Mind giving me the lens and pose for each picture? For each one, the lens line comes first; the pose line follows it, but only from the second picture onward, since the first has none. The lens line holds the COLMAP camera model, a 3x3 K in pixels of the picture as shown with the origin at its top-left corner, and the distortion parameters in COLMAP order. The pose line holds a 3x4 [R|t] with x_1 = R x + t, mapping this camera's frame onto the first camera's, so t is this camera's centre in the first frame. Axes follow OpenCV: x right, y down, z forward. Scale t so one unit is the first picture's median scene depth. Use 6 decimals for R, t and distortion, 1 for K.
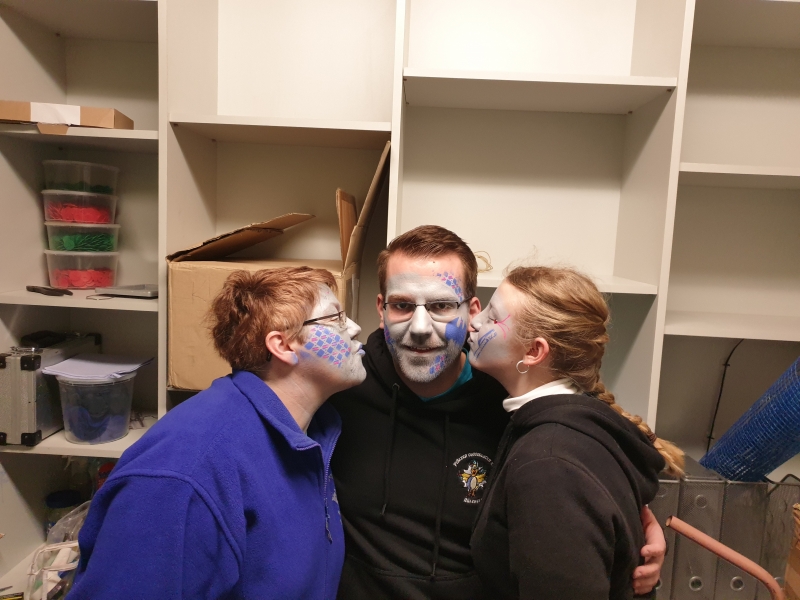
lens RADIAL K [[621.8, 0, 400.0], [0, 621.8, 292.9], [0, 0, 1]] dist [-0.005695, -0.007210]
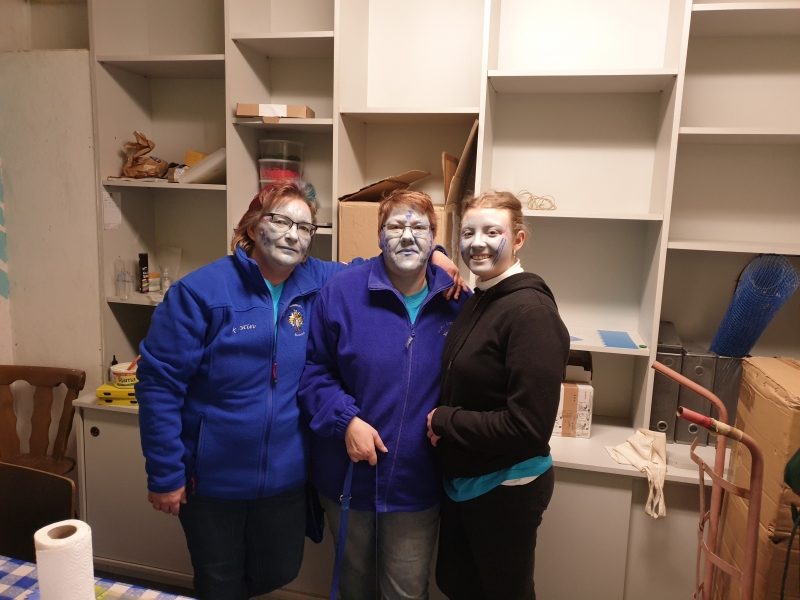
lens RADIAL K [[621.8, 0, 401.9], [0, 621.8, 303.6], [0, 0, 1]] dist [-0.005695, -0.007210]
pose [[0.978782, 0.021512, -0.203774, 0.115747], [-0.010443, 0.998418, 0.055241, 0.119209], [0.204640, -0.051940, 0.977458, -0.531777]]
